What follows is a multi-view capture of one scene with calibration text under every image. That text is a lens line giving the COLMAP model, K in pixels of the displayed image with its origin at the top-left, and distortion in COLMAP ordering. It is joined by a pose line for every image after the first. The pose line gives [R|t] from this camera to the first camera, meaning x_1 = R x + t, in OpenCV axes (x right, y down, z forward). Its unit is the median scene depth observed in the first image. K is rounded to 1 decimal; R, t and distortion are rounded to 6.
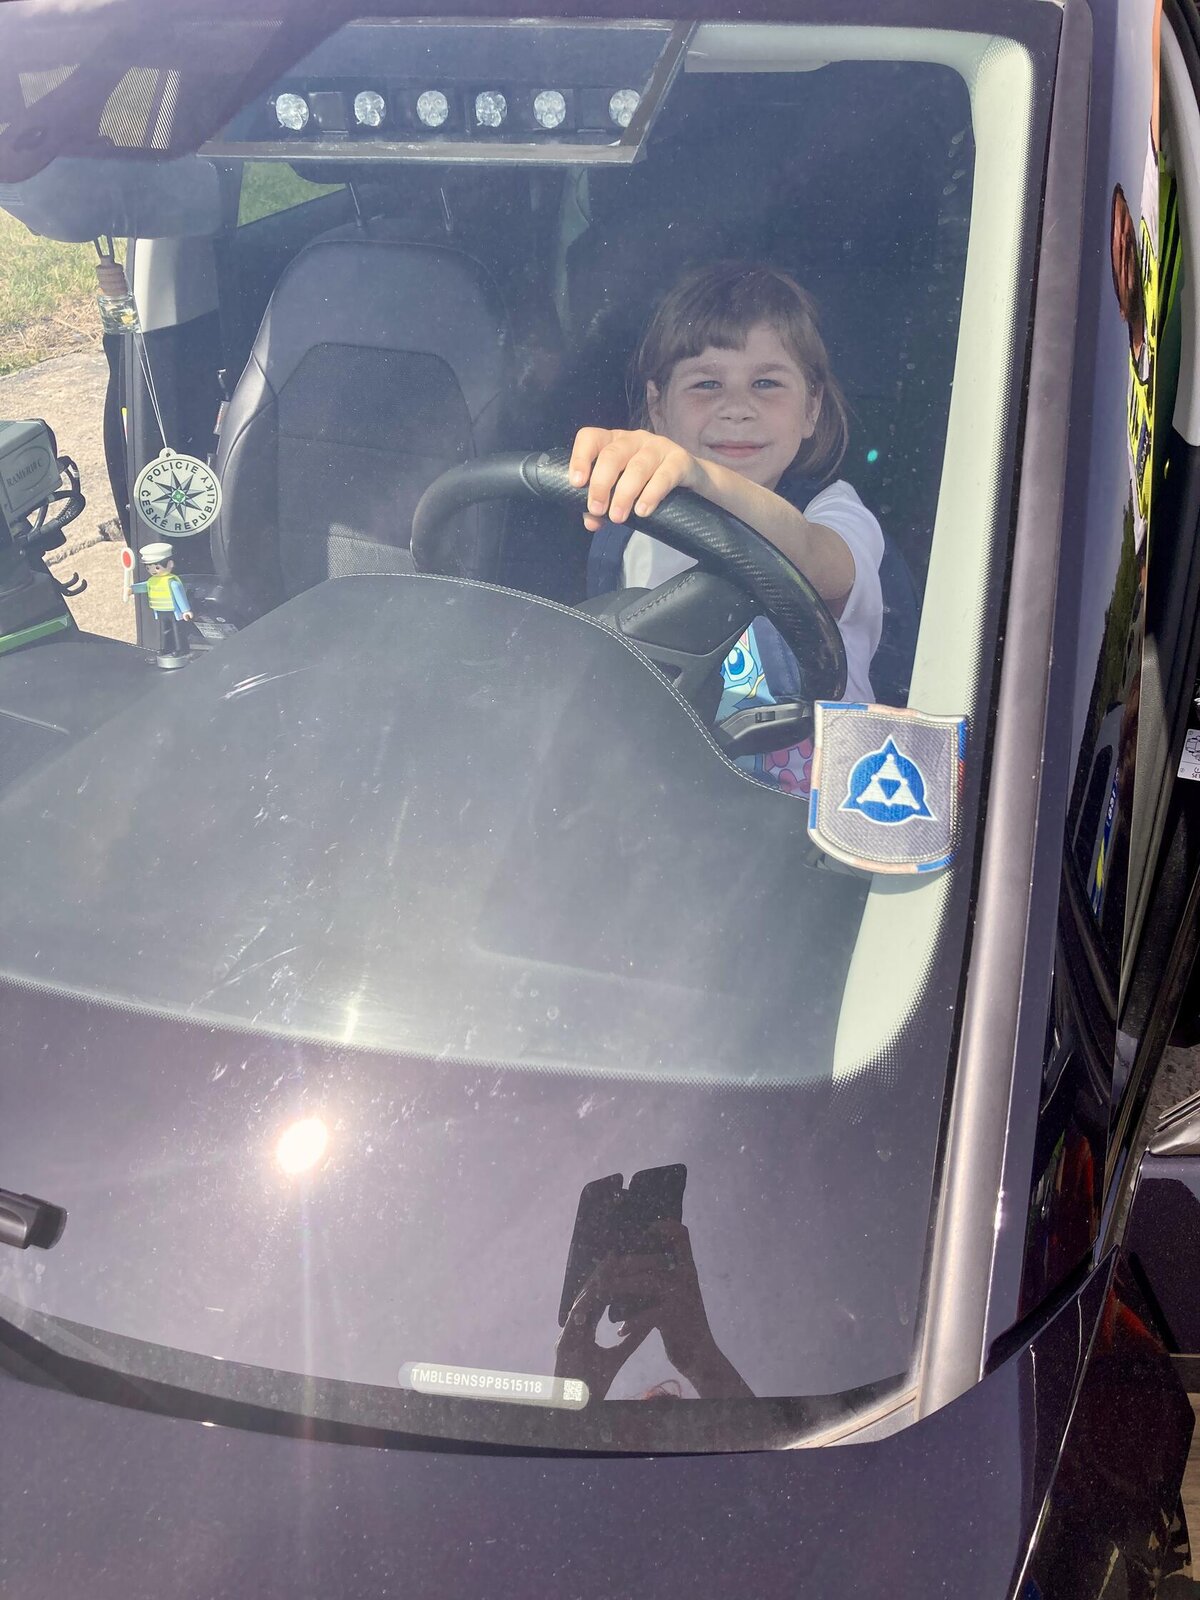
lens RADIAL K [[1329.5, 0, 585.9], [0, 1329.5, 786.9], [0, 0, 1]] dist [0.012118, 0.007362]
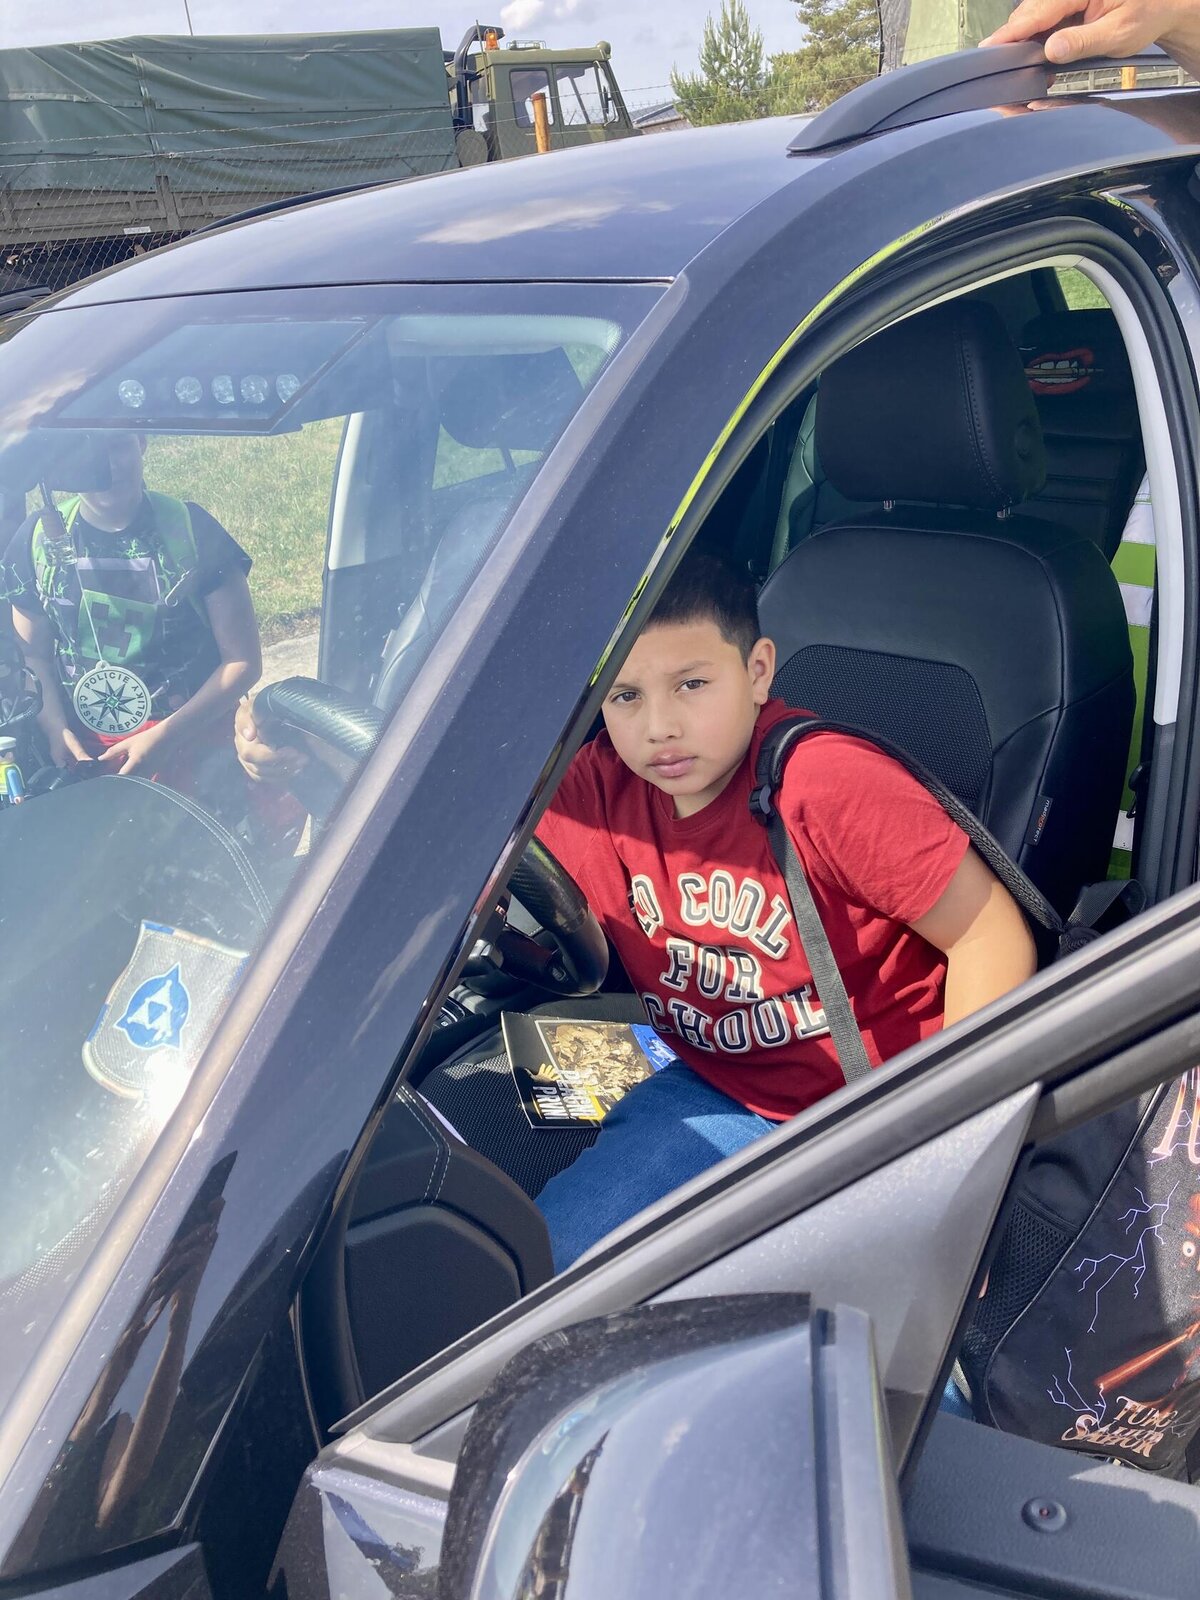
lens RADIAL K [[1329.5, 0, 585.9], [0, 1329.5, 786.9], [0, 0, 1]] dist [0.012118, 0.007362]
pose [[0.927493, 0.090933, -0.362614, 0.868082], [-0.151390, 0.978234, -0.141912, -0.071691], [0.341817, 0.186519, 0.921071, 0.140030]]
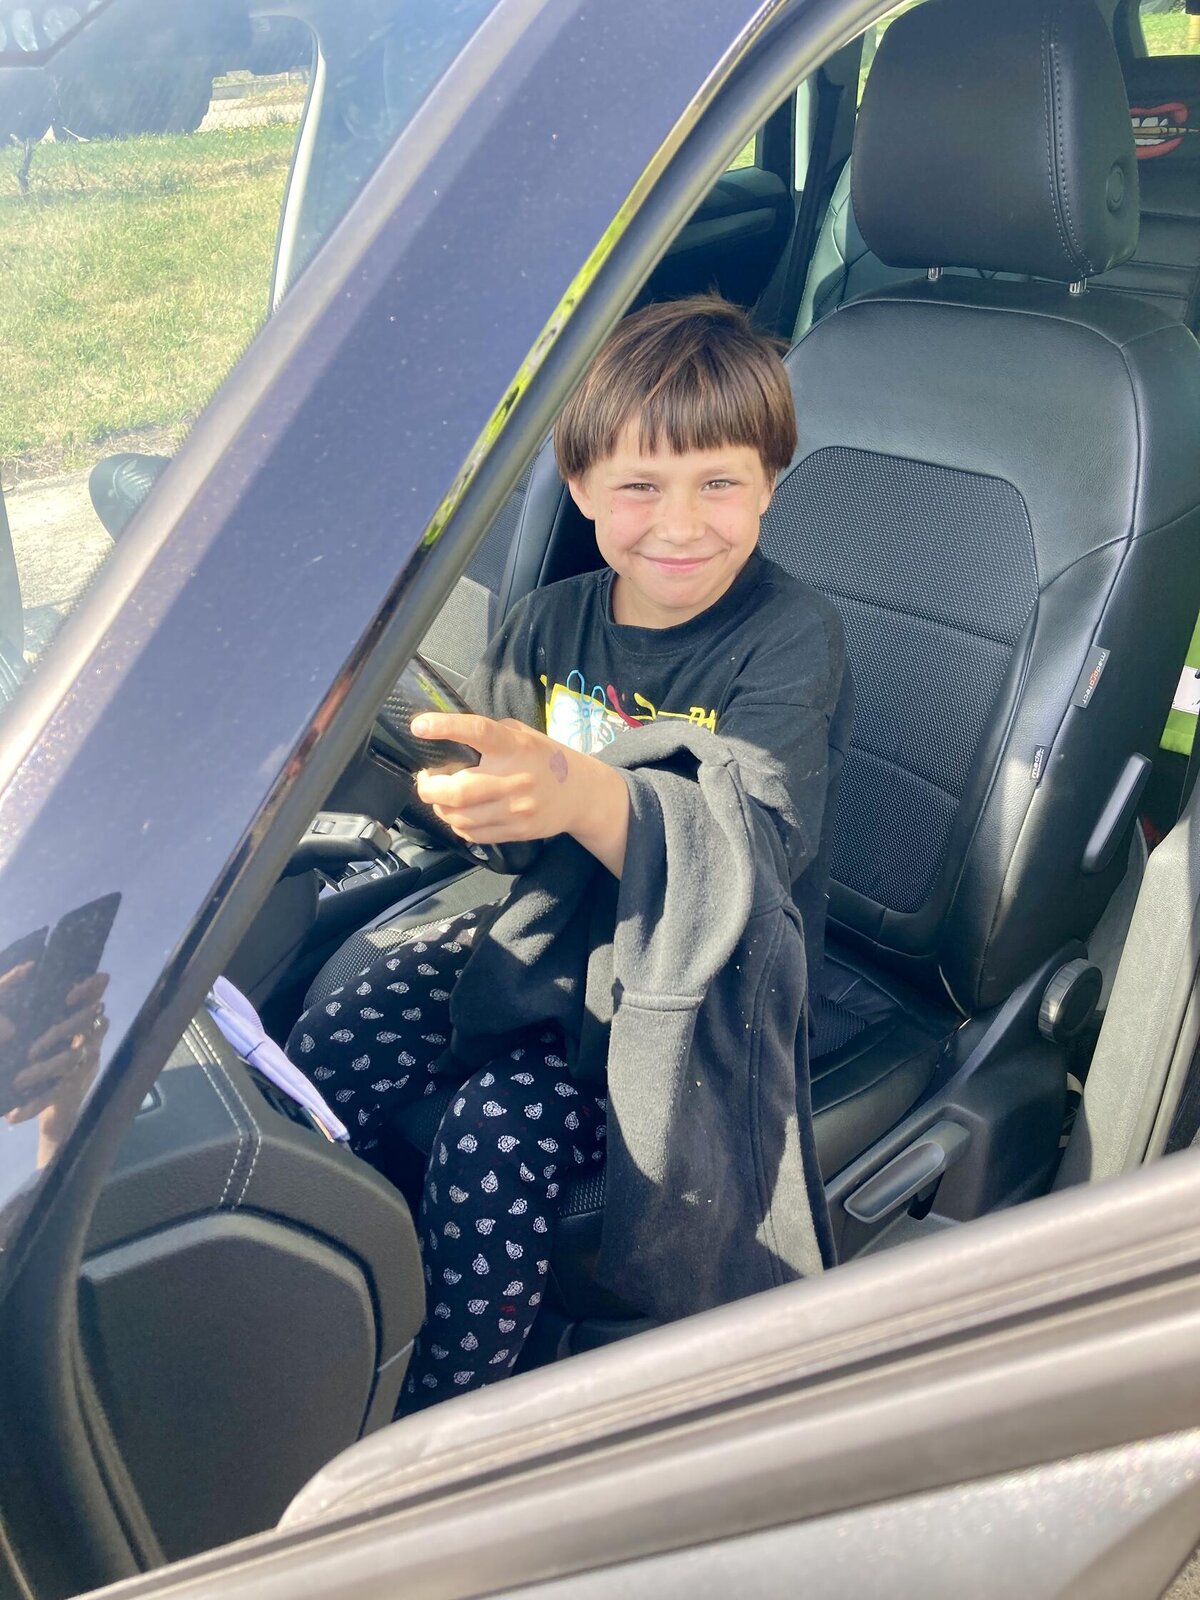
lens RADIAL K [[1317.0, 0, 600.0], [0, 1317.0, 800.0], [0, 0, 1]] dist [0.001621, 0.025170]
pose [[0.923930, 0.184386, -0.335195, 0.798461], [-0.193561, 0.981069, 0.006141, -0.149496], [0.329982, 0.059207, 0.942129, 0.487837]]
